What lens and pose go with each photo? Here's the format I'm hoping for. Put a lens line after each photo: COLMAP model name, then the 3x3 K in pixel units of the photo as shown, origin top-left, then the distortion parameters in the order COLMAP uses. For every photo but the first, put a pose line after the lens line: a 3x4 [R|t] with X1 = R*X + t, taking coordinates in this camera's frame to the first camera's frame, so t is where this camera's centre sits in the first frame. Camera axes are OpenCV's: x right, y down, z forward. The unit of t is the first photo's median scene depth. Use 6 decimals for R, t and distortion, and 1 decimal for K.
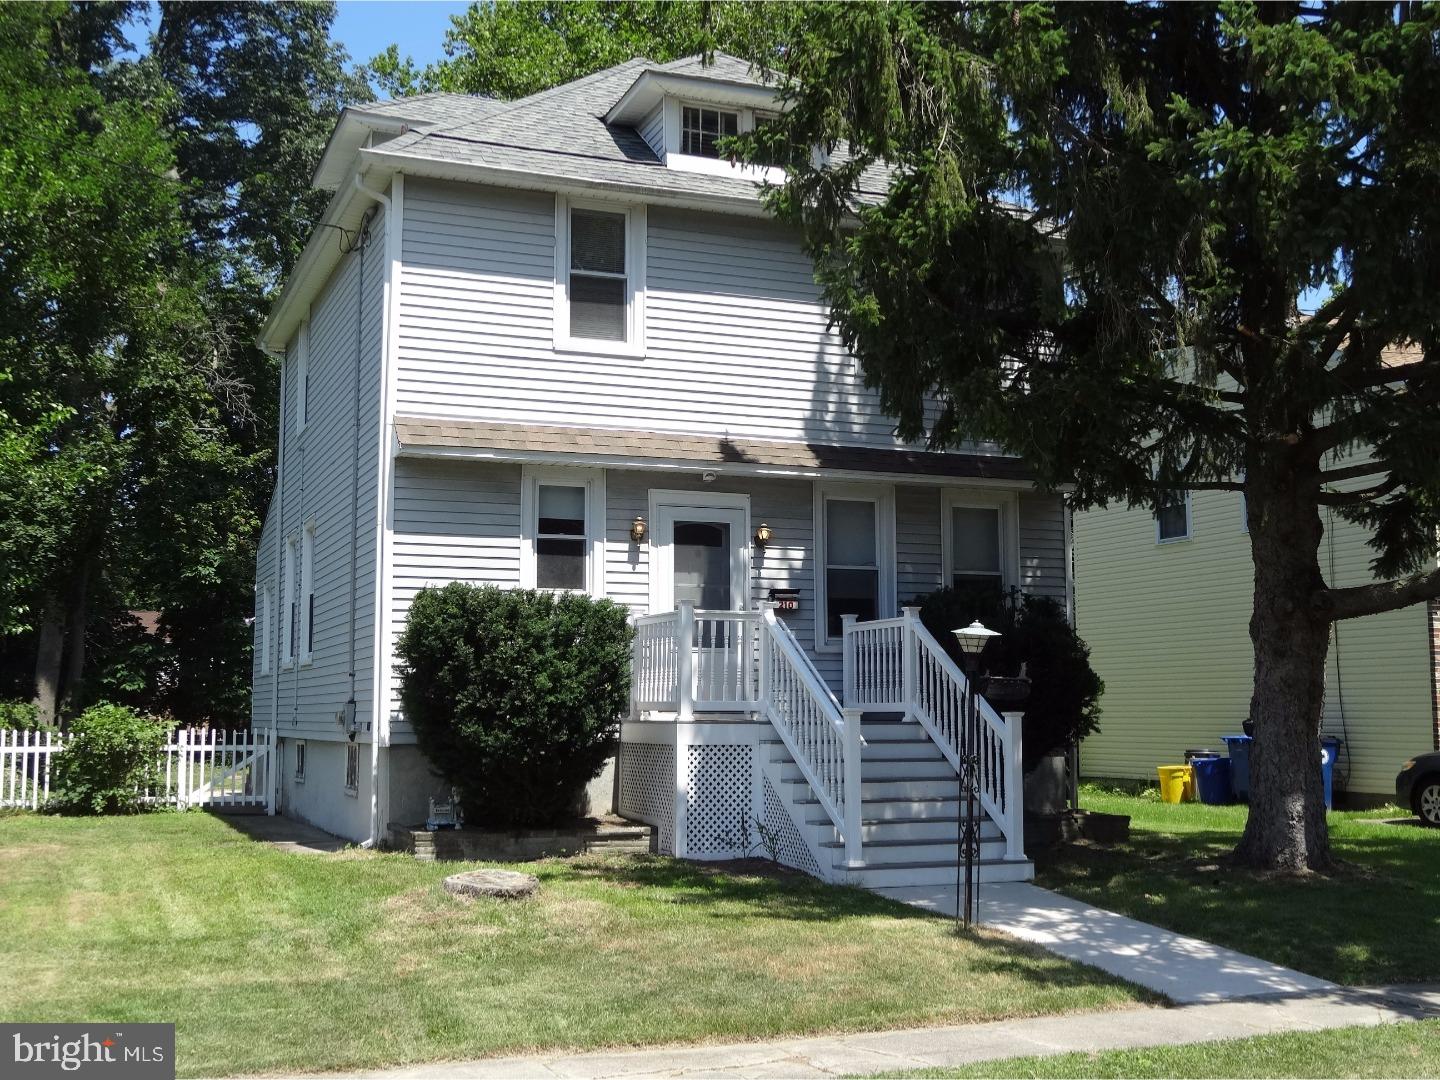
lens RADIAL K [[1605.7, 0, 720.4], [0, 1605.7, 537.9], [0, 0, 1]] dist [-0.005058, 0.000000]
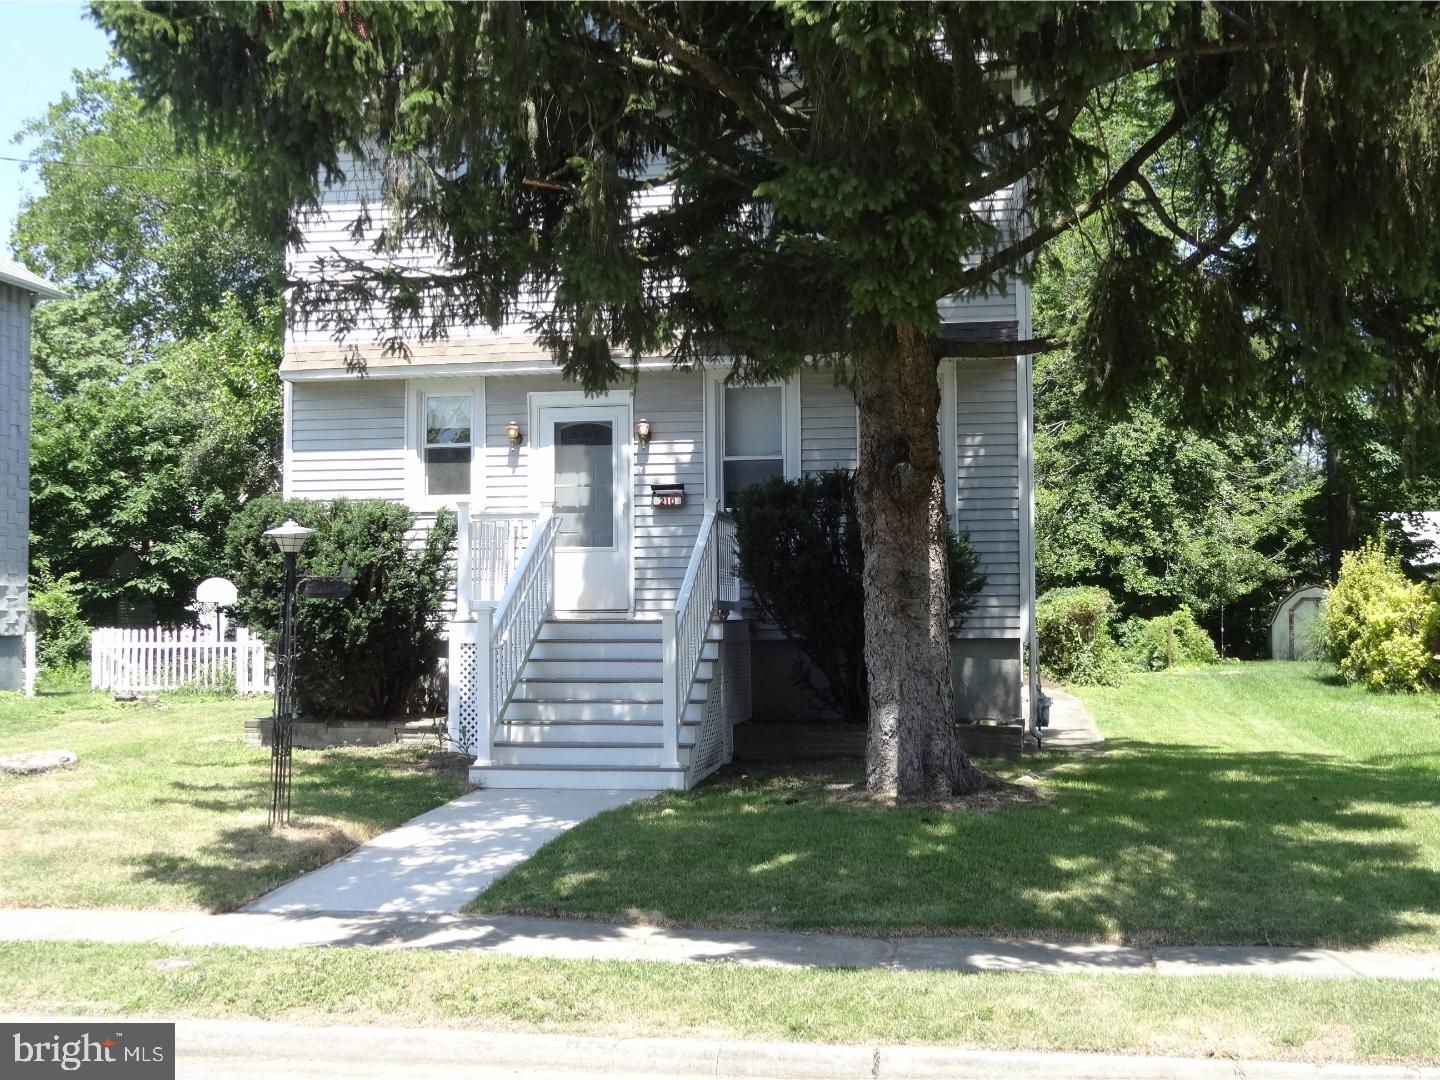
lens RADIAL K [[1605.7, 0, 720.8], [0, 1605.7, 541.7], [0, 0, 1]] dist [-0.005058, 0.000000]
pose [[0.859972, -0.026828, -0.509635, 0.575044], [0.060353, 0.996956, 0.049362, 0.020803], [0.506759, -0.073208, 0.858974, 0.184107]]
